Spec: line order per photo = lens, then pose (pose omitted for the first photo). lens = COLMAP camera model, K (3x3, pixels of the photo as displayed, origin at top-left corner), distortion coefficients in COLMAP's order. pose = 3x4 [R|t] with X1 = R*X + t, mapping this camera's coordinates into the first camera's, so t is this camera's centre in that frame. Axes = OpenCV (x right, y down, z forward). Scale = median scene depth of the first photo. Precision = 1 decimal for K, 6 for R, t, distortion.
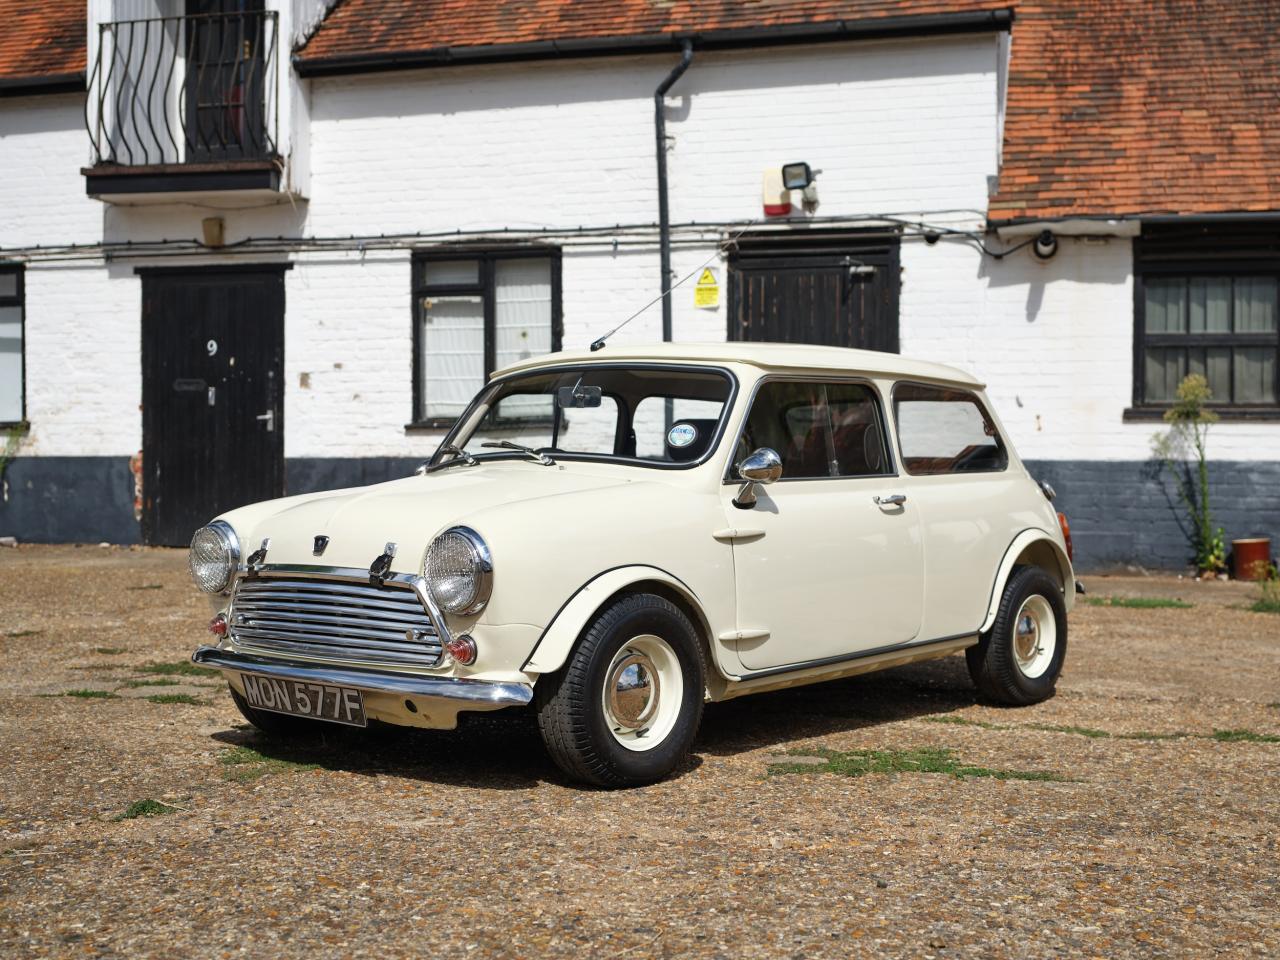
lens RADIAL K [[1575.6, 0, 669.9], [0, 1575.6, 451.0], [0, 0, 1]] dist [0.002100, 0.000000]
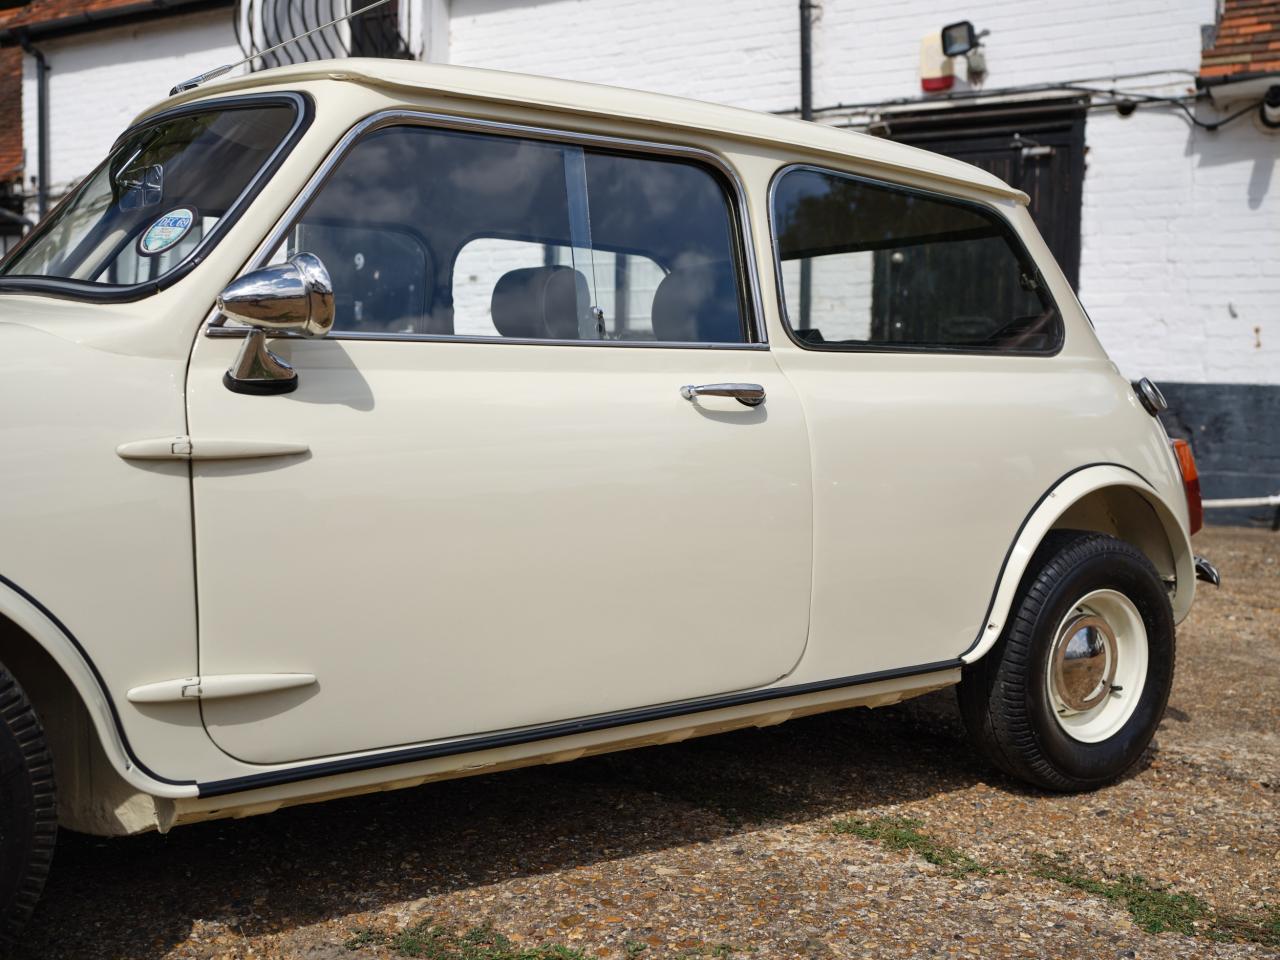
lens RADIAL K [[1337.5, 0, 638.1], [0, 1337.5, 463.4], [0, 0, 1]] dist [-0.000268, 0.000000]
pose [[0.969992, 0.028864, -0.241419, 0.088809], [-0.016096, 0.998373, 0.054695, 0.012648], [0.242605, -0.049168, 0.968878, 0.249115]]
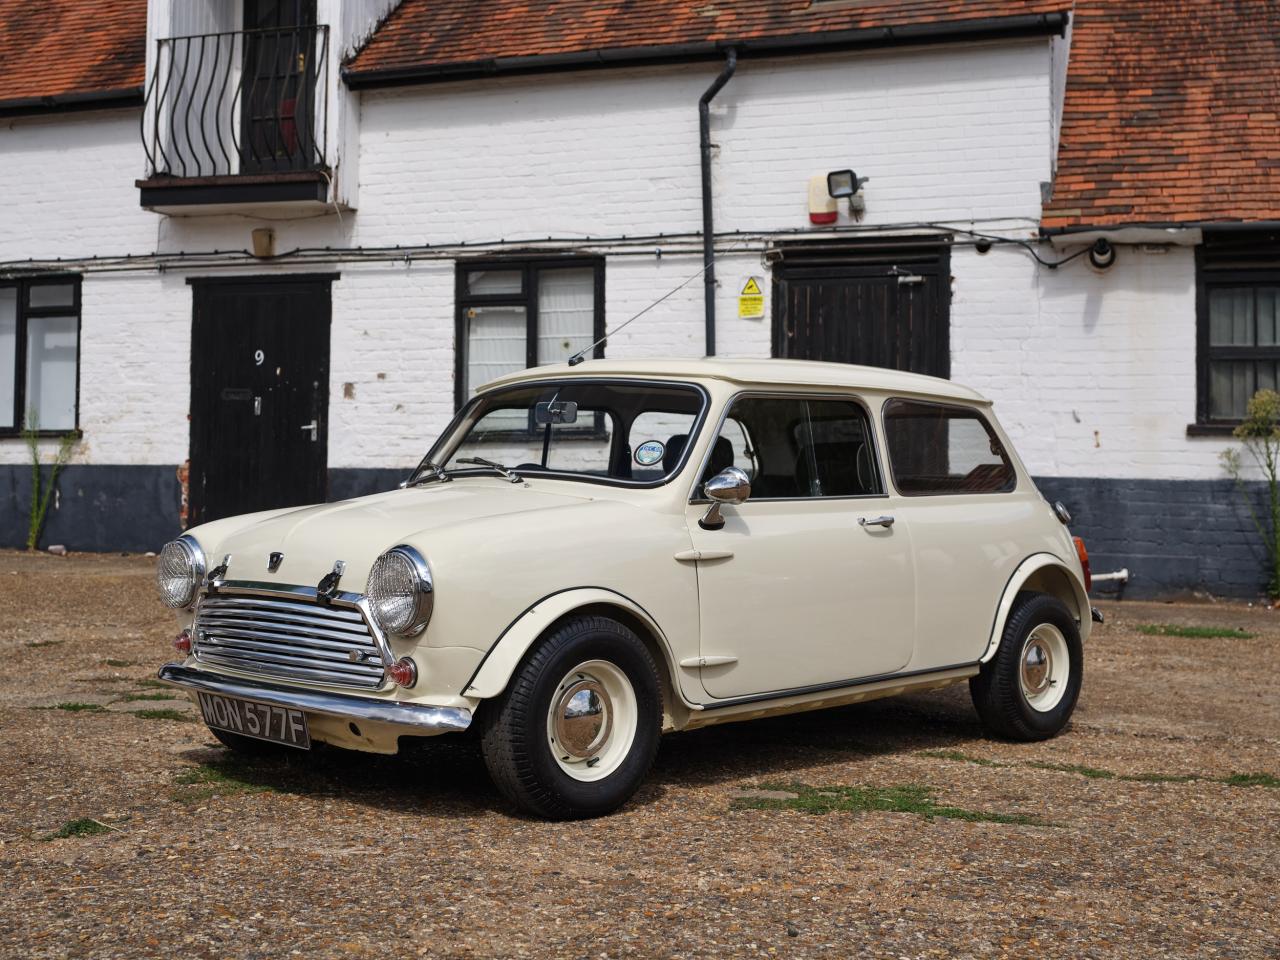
lens RADIAL K [[1614.5, 0, 621.4], [0, 1614.5, 360.1], [0, 0, 1]] dist [0.002129, 0.000000]
pose [[0.996300, 0.003246, -0.085885, 0.028780], [-0.008639, 0.998008, -0.062489, -0.001867], [0.085511, 0.063000, 0.994343, 0.000656]]
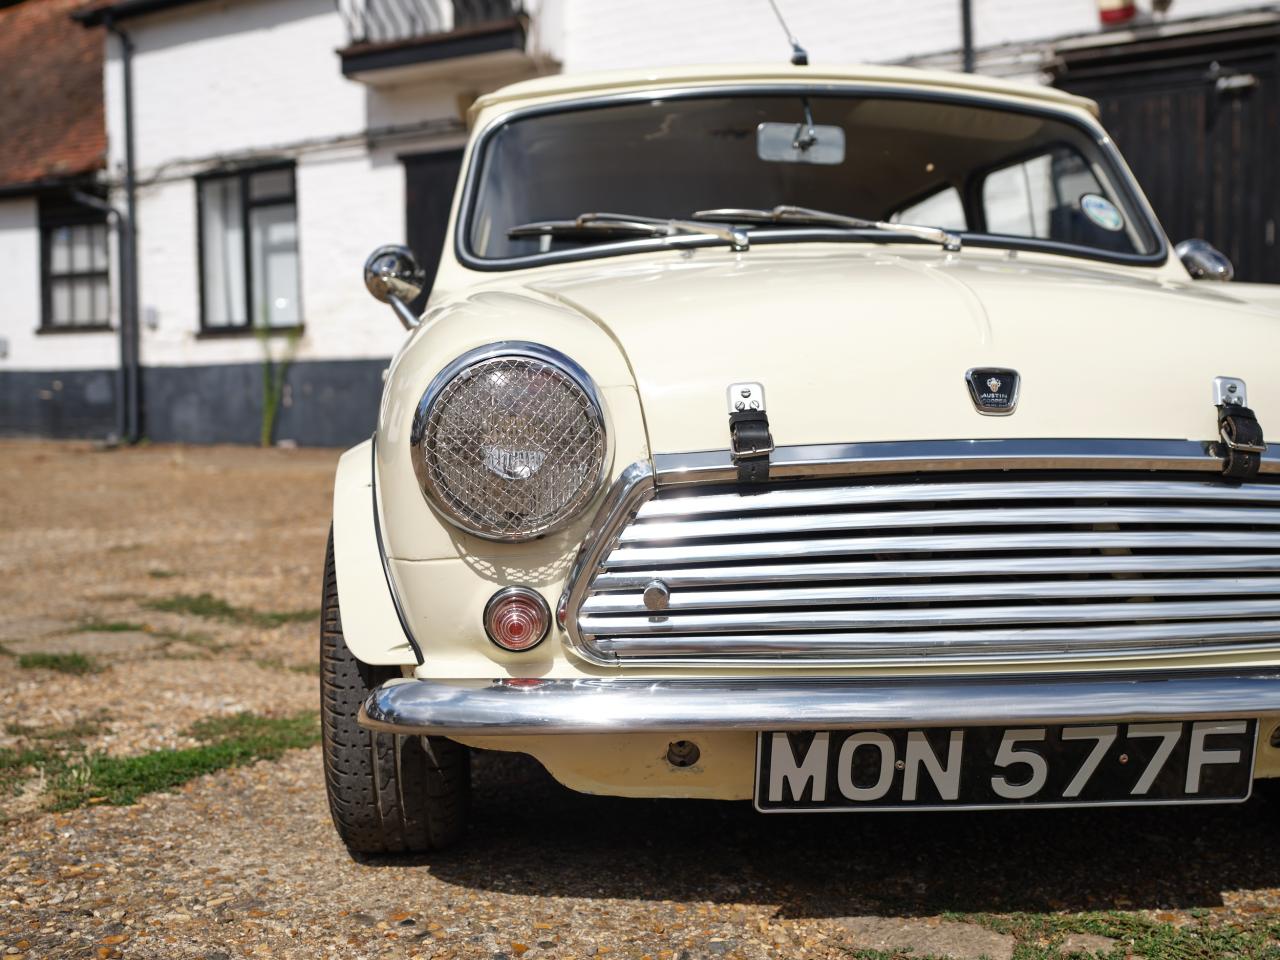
lens RADIAL K [[1439.0, 0, 603.1], [0, 1439.0, 440.3], [0, 0, 1]] dist [0.002991, 0.000000]
pose [[0.951662, -0.000444, -0.307148, 0.043673], [0.014471, 0.998953, 0.043393, 0.019465], [0.306807, -0.045740, 0.950672, 0.238698]]
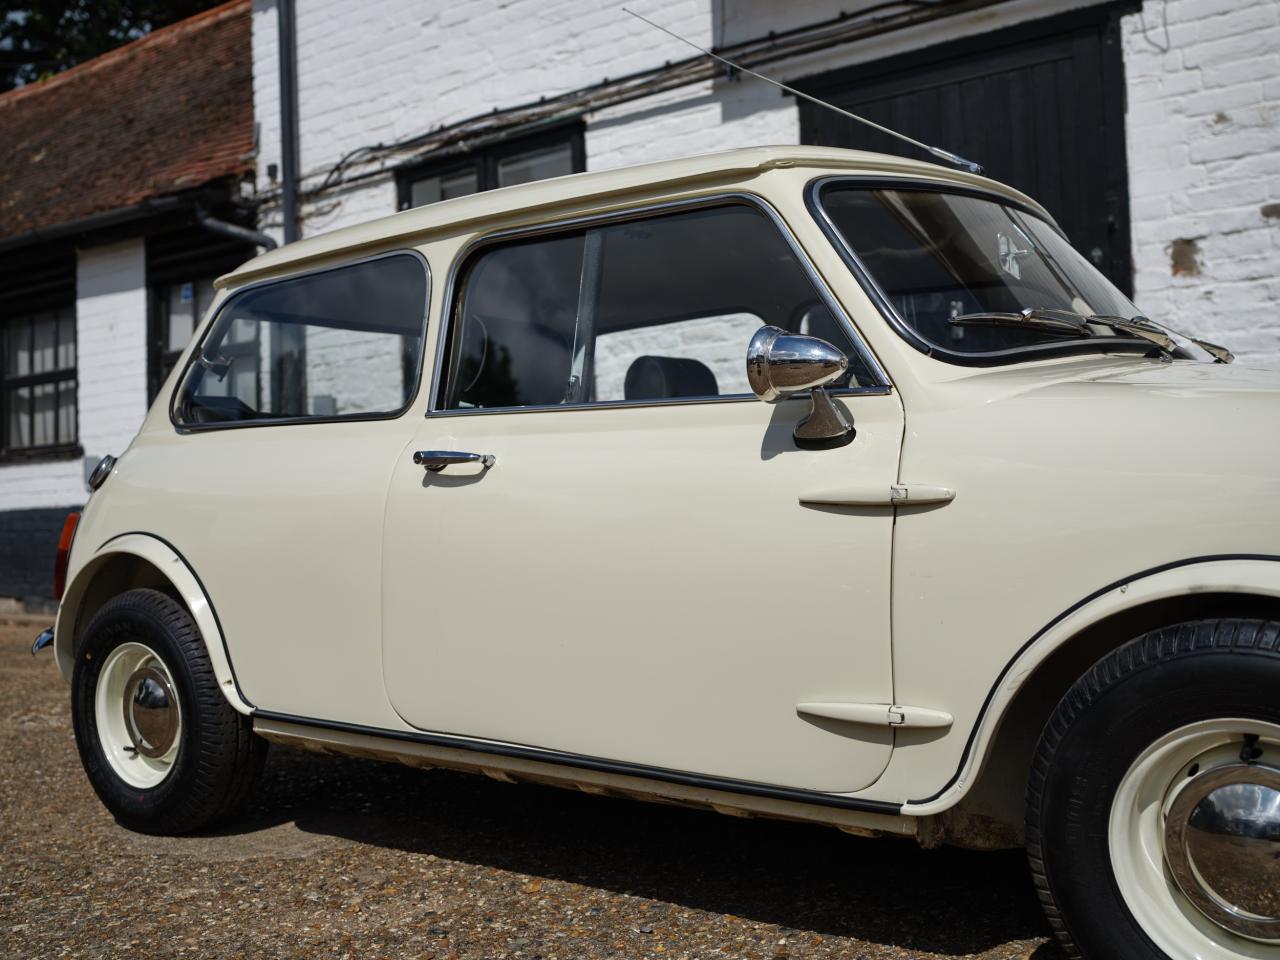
lens RADIAL K [[1361.6, 0, 674.5], [0, 1361.6, 478.9], [0, 0, 1]] dist [-0.011352, 0.000000]
pose [[0.940092, -0.043075, -0.338187, -0.254404], [0.034899, 0.998934, -0.030220, 0.023545], [0.339129, 0.016607, 0.940593, 0.640749]]
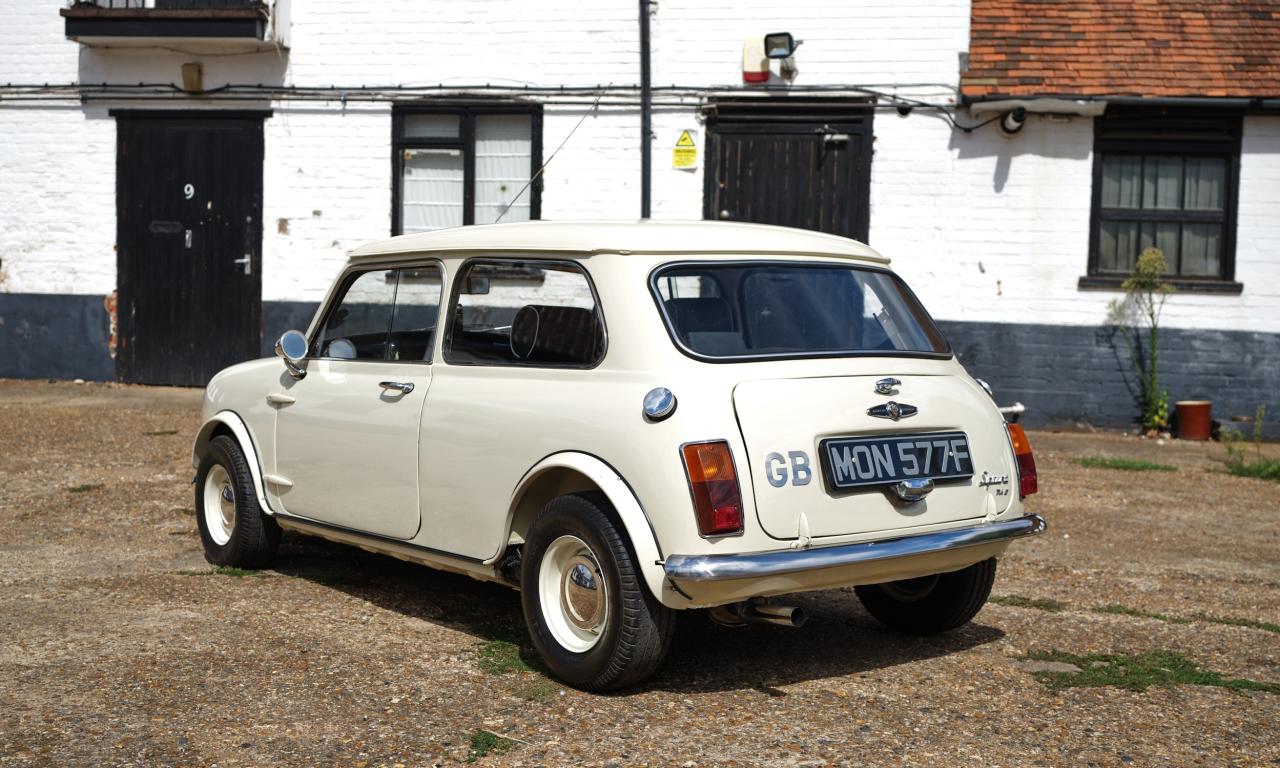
lens RADIAL K [[1438.9, 0, 612.7], [0, 1438.9, 366.4], [0, 0, 1]] dist [-0.006155, 0.000000]
pose [[0.996123, 0.018249, 0.086063, -0.102349], [-0.023555, 0.997857, 0.061046, -0.016799], [-0.084764, -0.062836, 0.994418, 0.043940]]
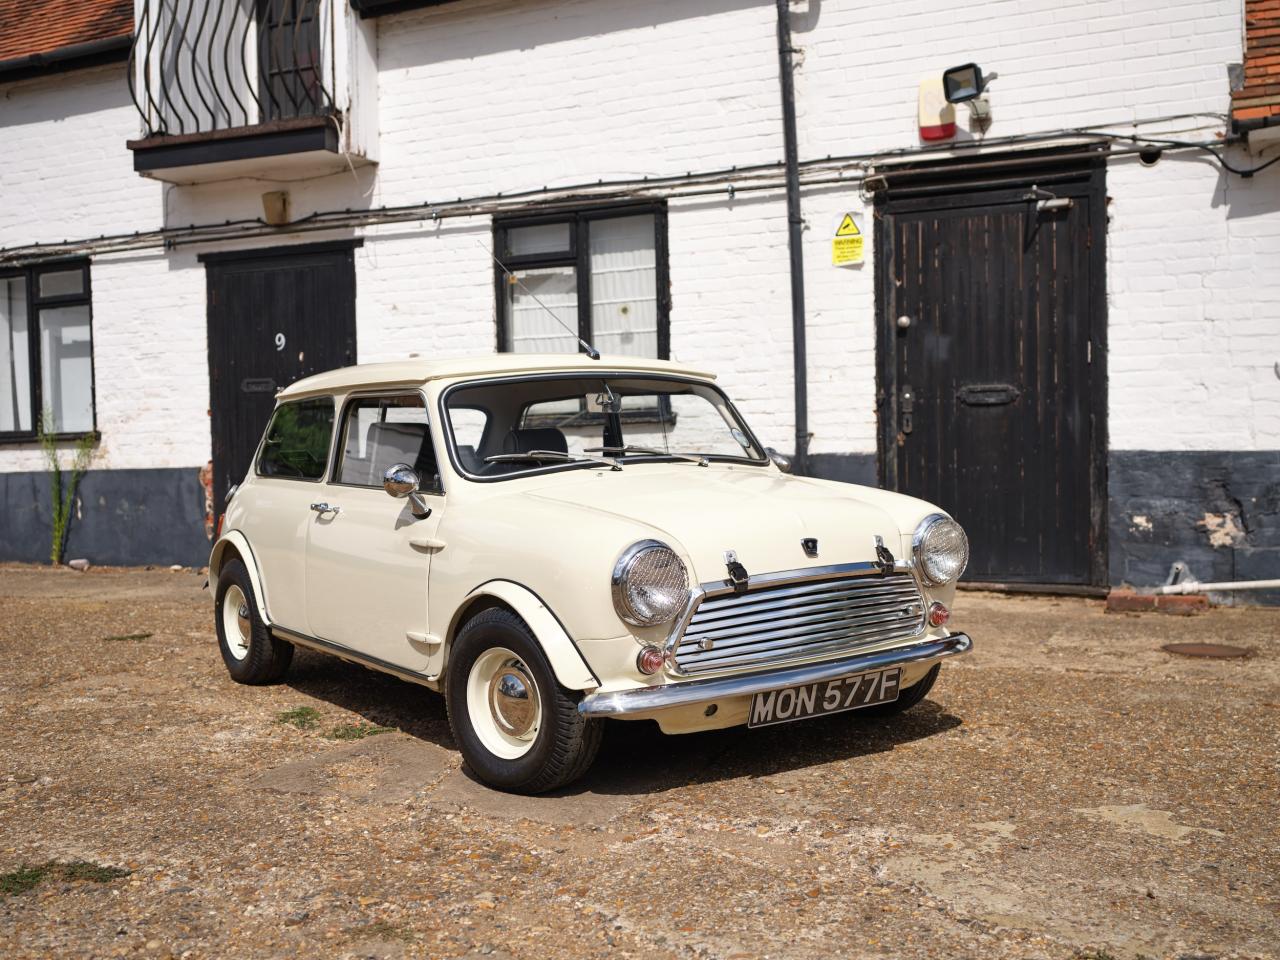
lens RADIAL K [[1337.5, 0, 651.2], [0, 1337.5, 475.9], [0, 0, 1]] dist [-0.000268, 0.000000]
pose [[0.989402, -0.018671, -0.144000, 0.019975], [0.021581, 0.999593, 0.018673, -0.000611], [0.143593, -0.021583, 0.989401, 0.318623]]
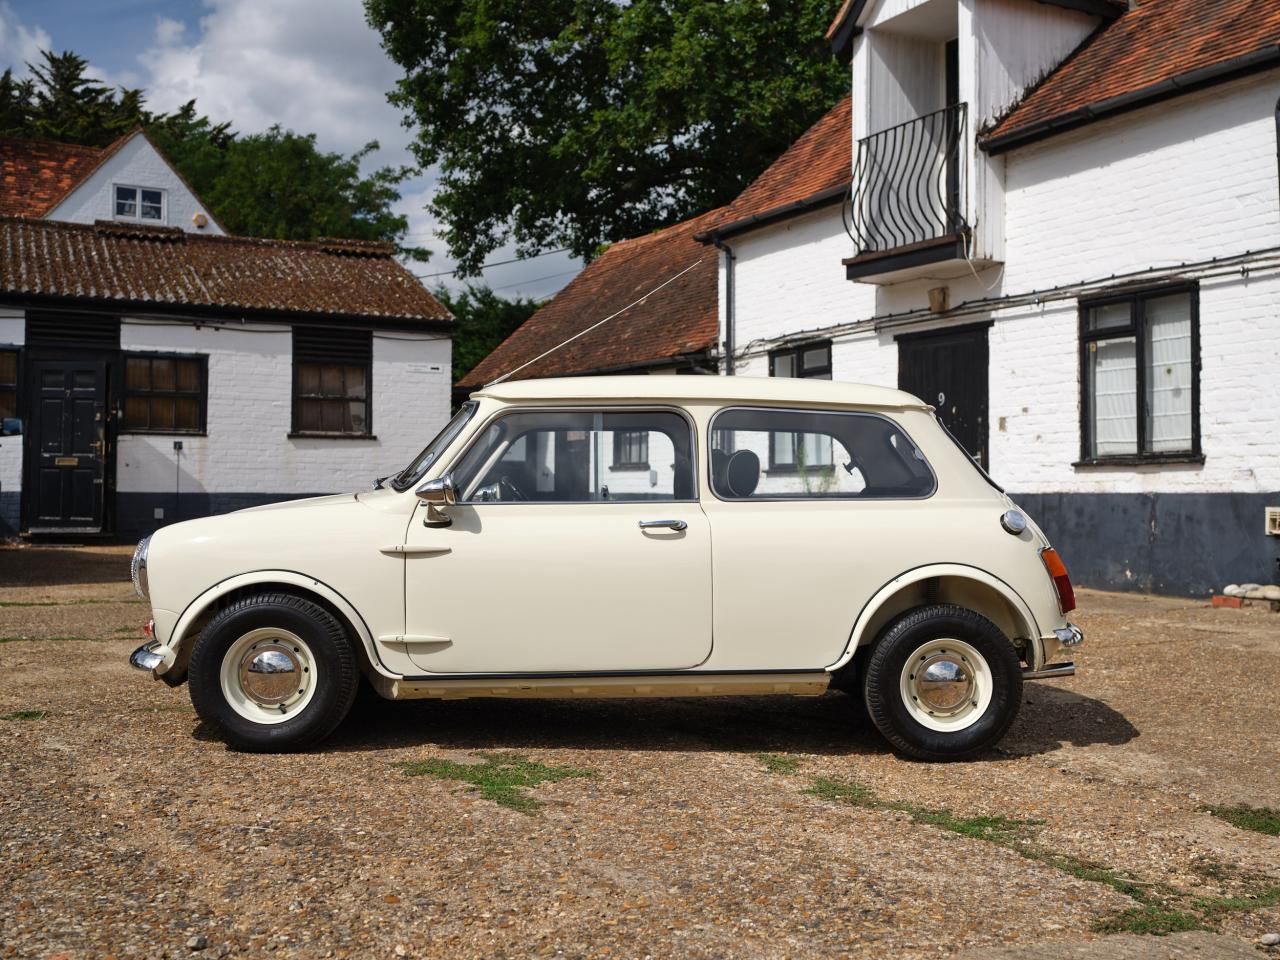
lens RADIAL K [[1361.6, 0, 671.6], [0, 1361.6, 454.8], [0, 0, 1]] dist [-0.011352, 0.000000]
pose [[0.697959, -0.018766, -0.715892, 0.313078], [-0.001860, 0.999606, -0.028017, 0.004741], [0.716135, 0.020886, 0.697649, 0.169518]]
